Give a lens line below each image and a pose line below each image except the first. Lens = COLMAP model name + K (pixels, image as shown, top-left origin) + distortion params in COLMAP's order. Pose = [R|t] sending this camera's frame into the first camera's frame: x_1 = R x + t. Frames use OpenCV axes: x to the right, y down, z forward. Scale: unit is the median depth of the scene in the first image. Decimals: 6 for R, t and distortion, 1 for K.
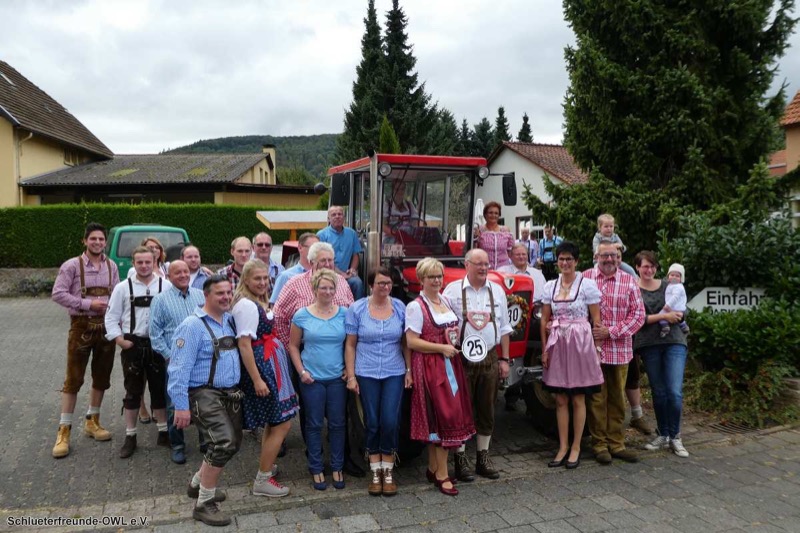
lens RADIAL K [[688.1, 0, 400.0], [0, 688.1, 266.5], [0, 0, 1]] dist [0.011315, -0.005774]
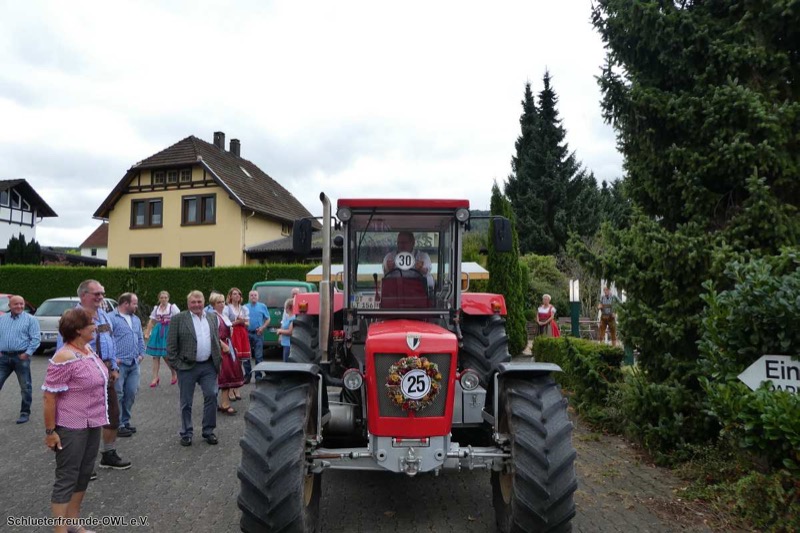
lens RADIAL K [[576.2, 0, 400.0], [0, 576.2, 266.5], [0, 0, 1]] dist [-0.018987, 0.004365]
pose [[0.944471, -0.009951, -0.328445, 0.249211], [-0.019798, 0.996002, -0.087108, -0.003719], [0.327998, 0.088773, 0.940498, 0.245292]]
